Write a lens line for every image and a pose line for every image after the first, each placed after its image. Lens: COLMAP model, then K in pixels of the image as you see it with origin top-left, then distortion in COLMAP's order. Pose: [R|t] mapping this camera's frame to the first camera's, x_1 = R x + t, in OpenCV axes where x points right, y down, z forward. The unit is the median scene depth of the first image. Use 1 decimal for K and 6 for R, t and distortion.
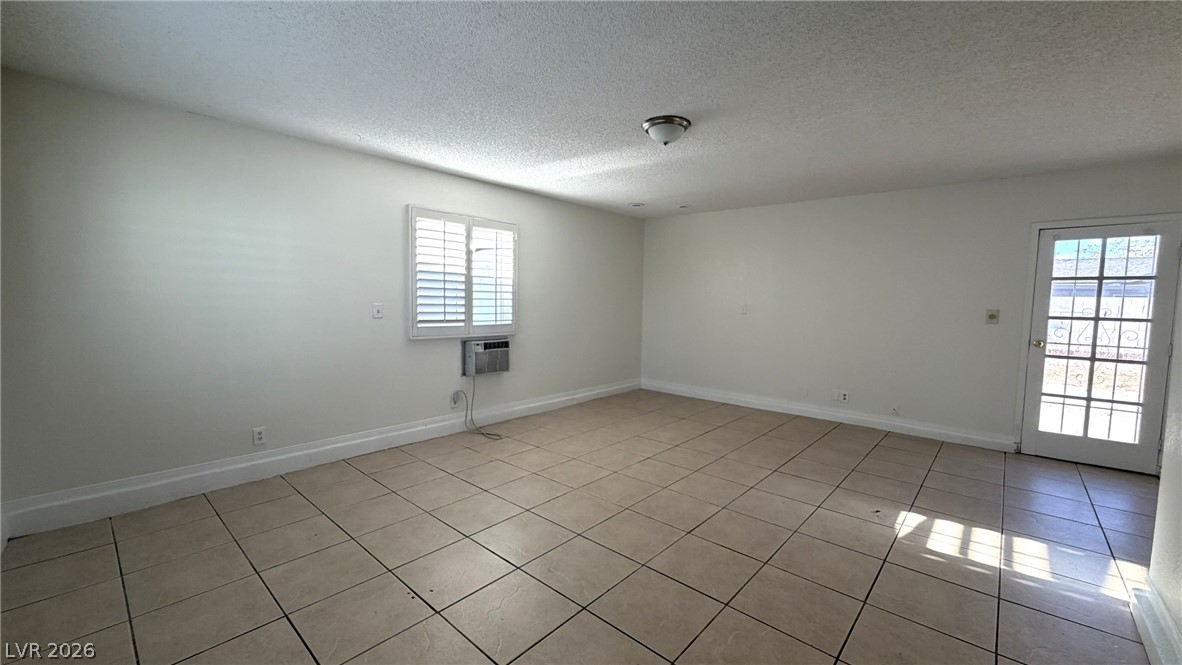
lens RADIAL K [[468.9, 0, 591.0], [0, 468.9, 332.5], [0, 0, 1]] dist [0.000499, 0.000060]
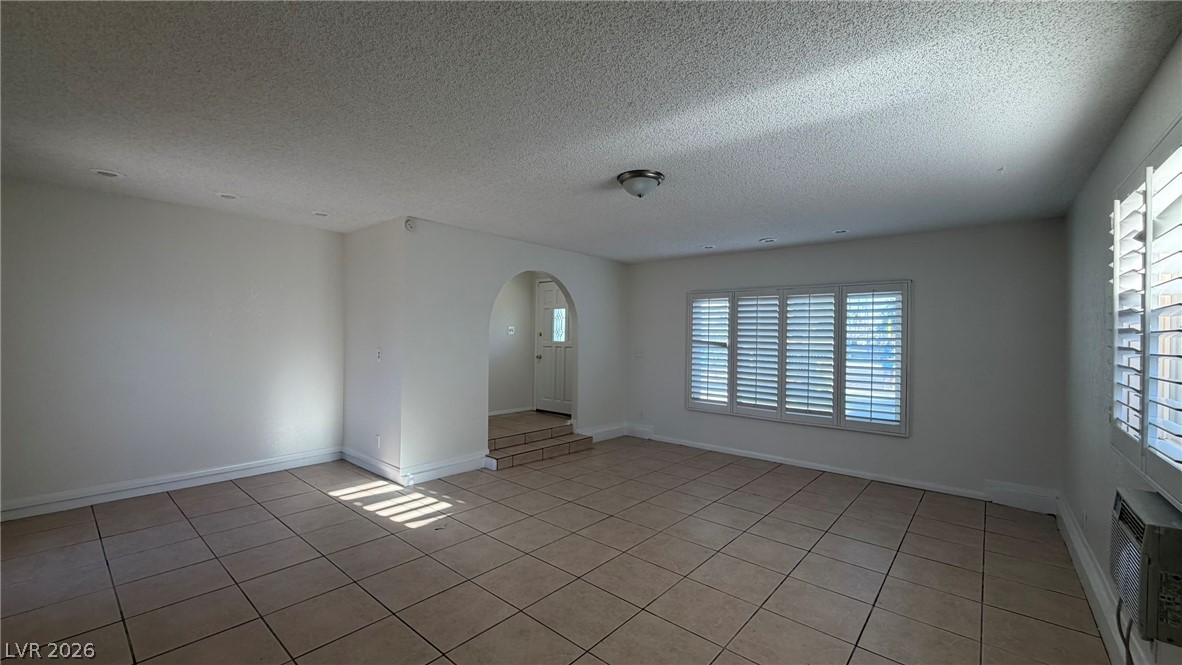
lens RADIAL K [[468.9, 0, 591.0], [0, 468.9, 332.5], [0, 0, 1]] dist [0.000499, 0.000060]
pose [[-0.999111, -0.034005, -0.024926, 0.221786], [-0.035525, 0.997363, 0.063284, -0.127239], [0.022709, 0.064113, -0.997684, 1.610491]]
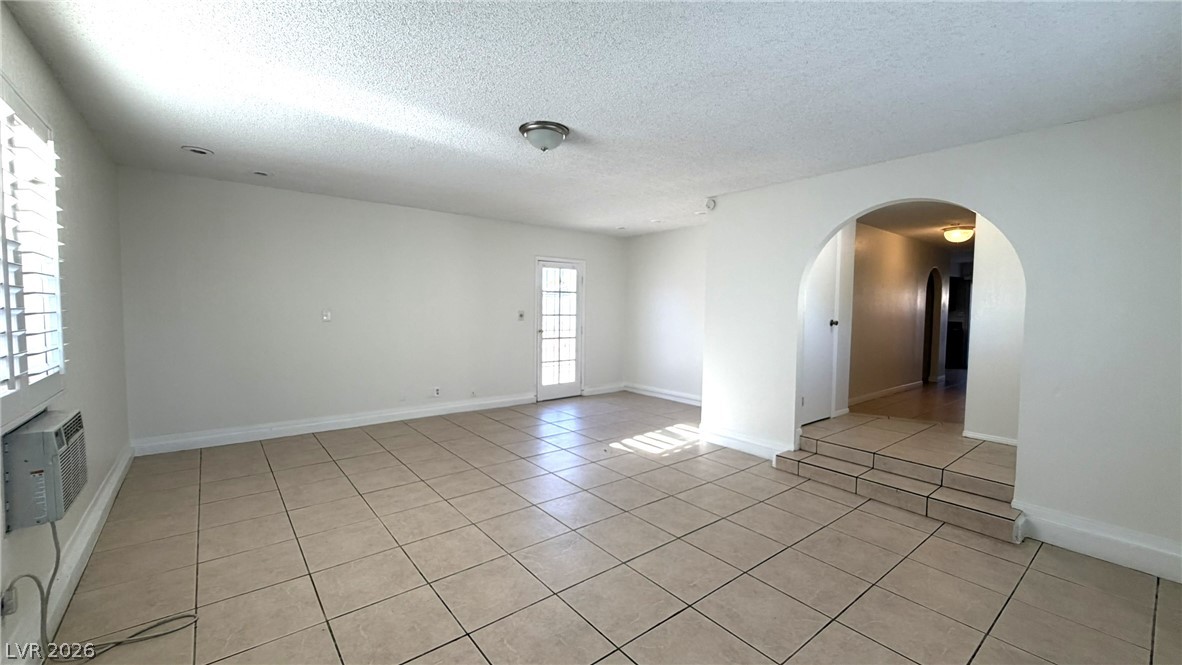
lens RADIAL K [[468.9, 0, 591.0], [0, 468.9, 332.5], [0, 0, 1]] dist [0.000499, 0.000060]
pose [[0.162026, -0.068479, 0.984407, -0.640253], [0.058678, 0.996493, 0.059662, -0.061960], [-0.985040, 0.048096, 0.165476, 0.608885]]
